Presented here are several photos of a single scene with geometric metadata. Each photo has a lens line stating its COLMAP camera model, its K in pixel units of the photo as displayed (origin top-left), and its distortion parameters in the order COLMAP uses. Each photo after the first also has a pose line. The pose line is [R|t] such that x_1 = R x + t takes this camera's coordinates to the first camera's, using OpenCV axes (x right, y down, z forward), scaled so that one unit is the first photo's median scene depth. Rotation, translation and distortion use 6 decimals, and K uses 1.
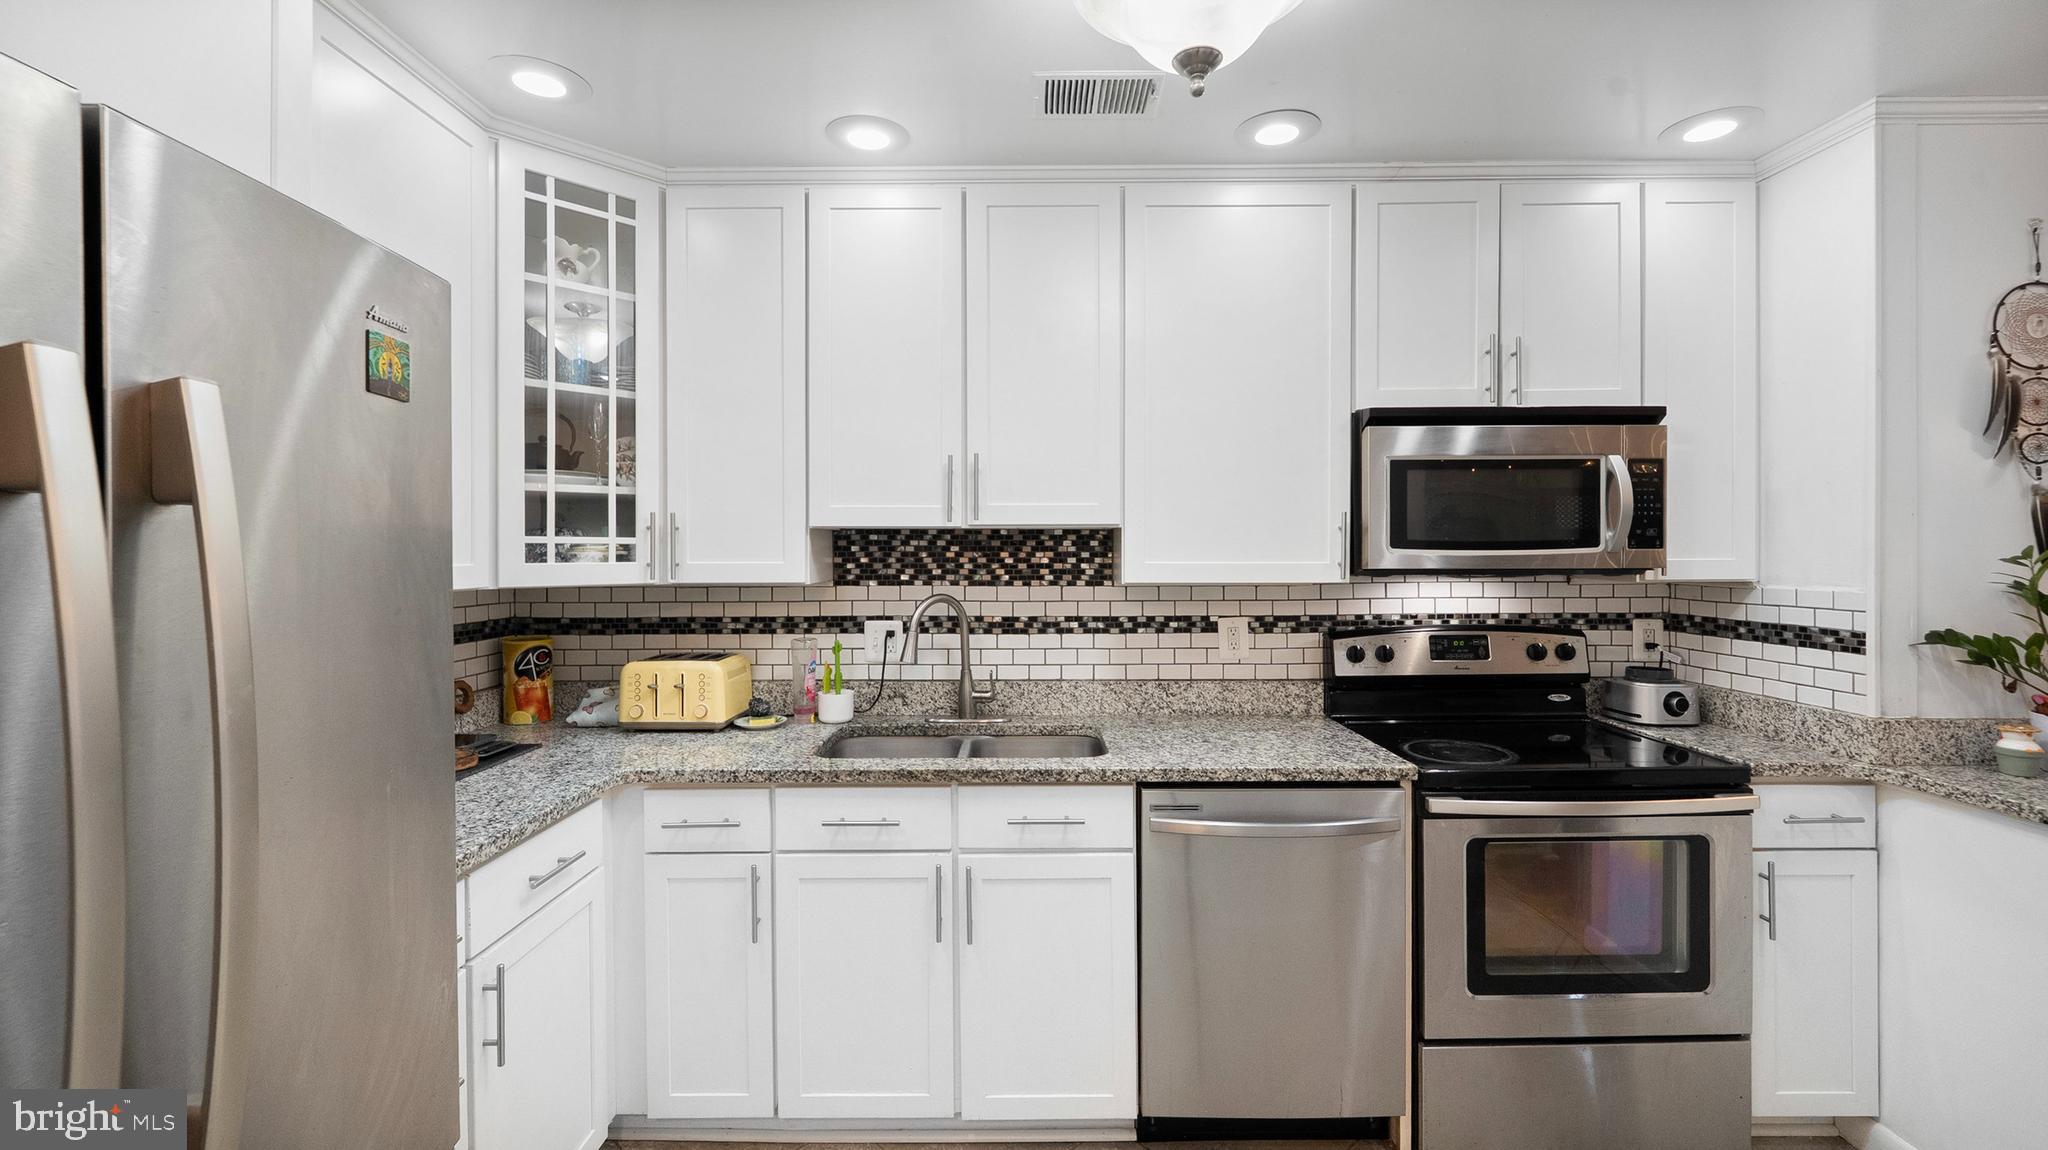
lens RADIAL K [[834.4, 0, 1027.6], [0, 834.4, 572.7], [0, 0, 1]] dist [-0.000398, 0.000498]
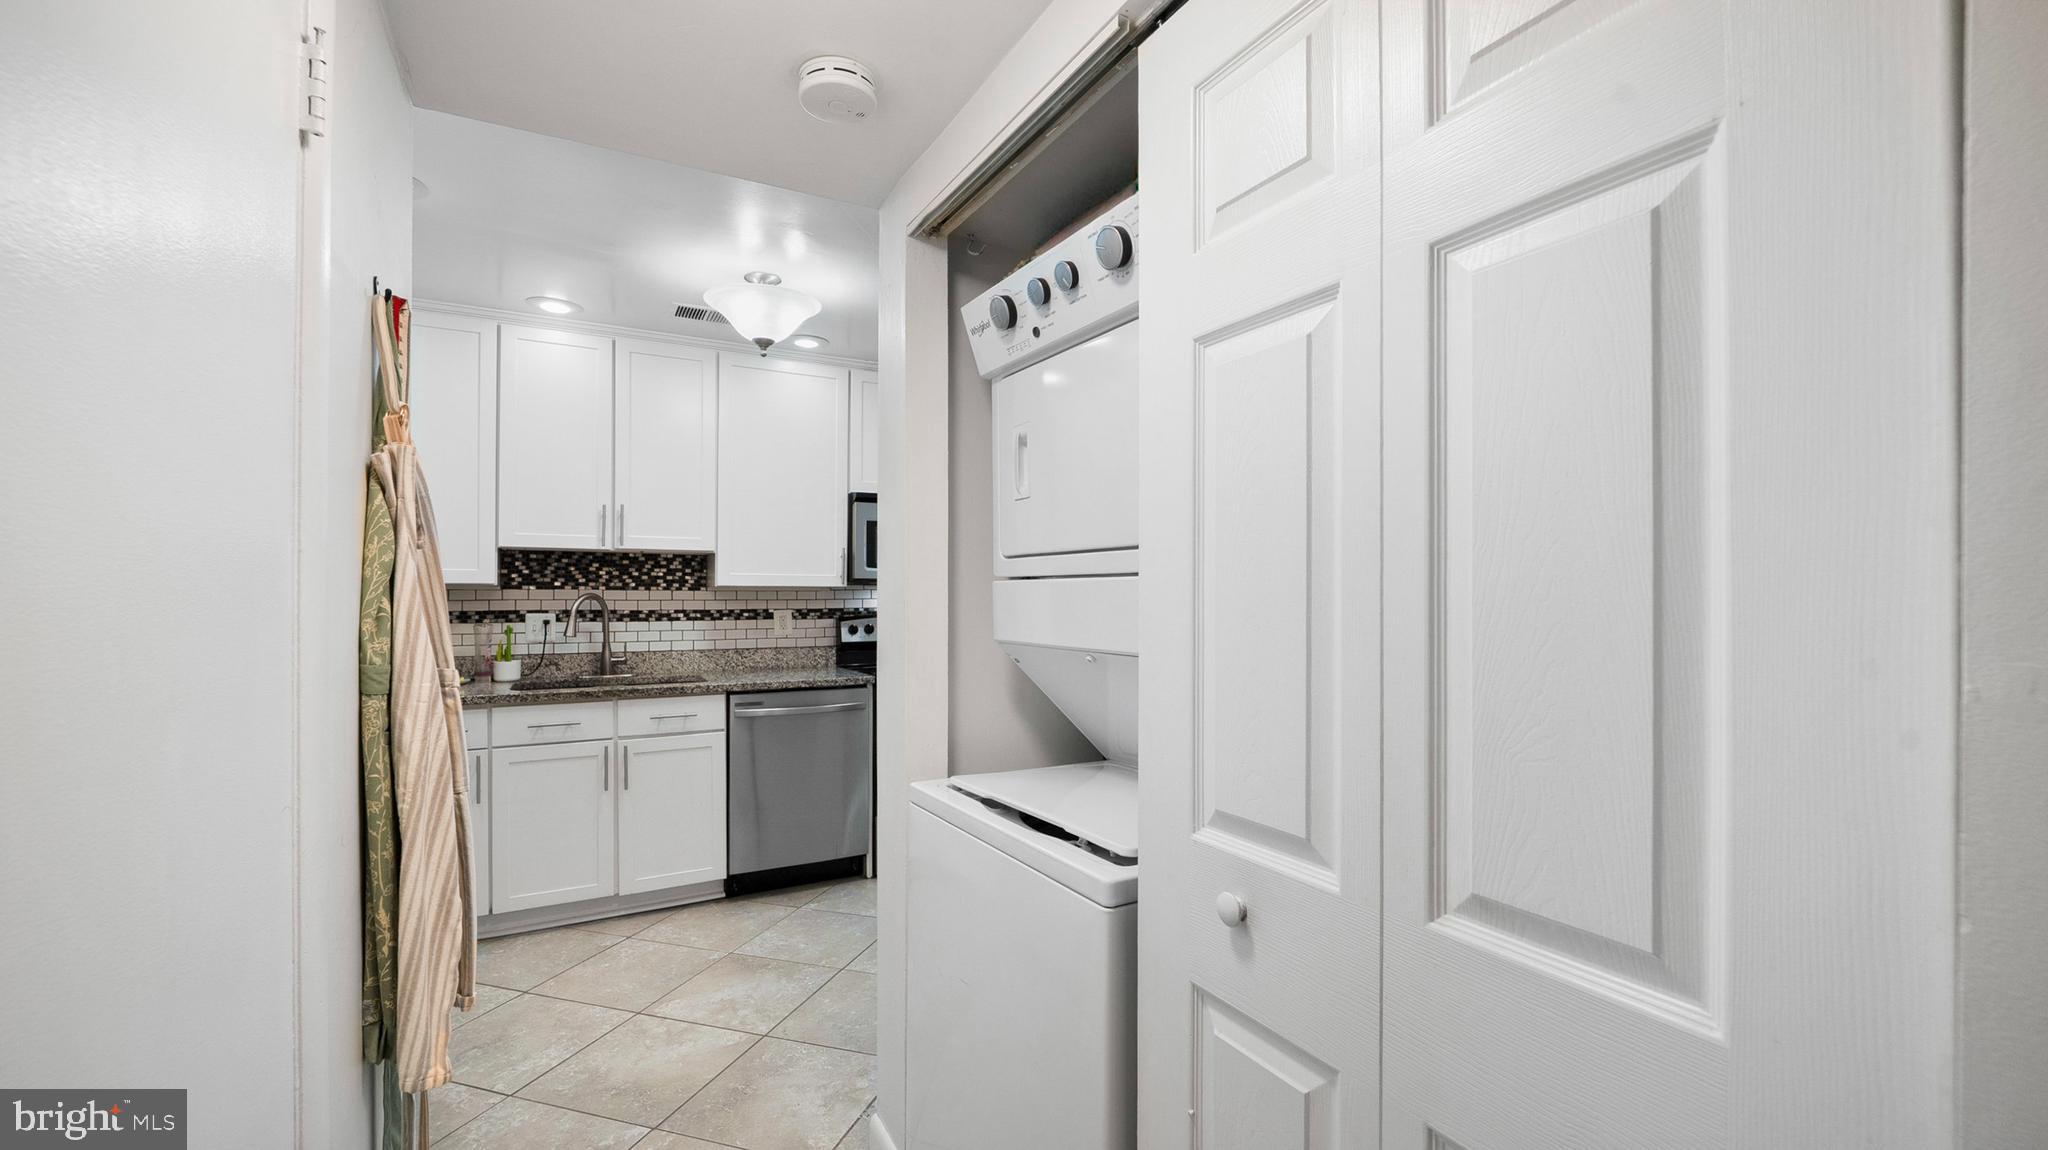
lens RADIAL K [[834.0, 0, 1018.9], [0, 834.0, 586.7], [0, 0, 1]] dist [-0.020338, -0.000017]
pose [[0.875200, 0.010096, 0.483656, -0.143976], [0.007702, 0.999365, -0.034797, 0.068376], [-0.483700, 0.034180, 0.874566, -0.674956]]
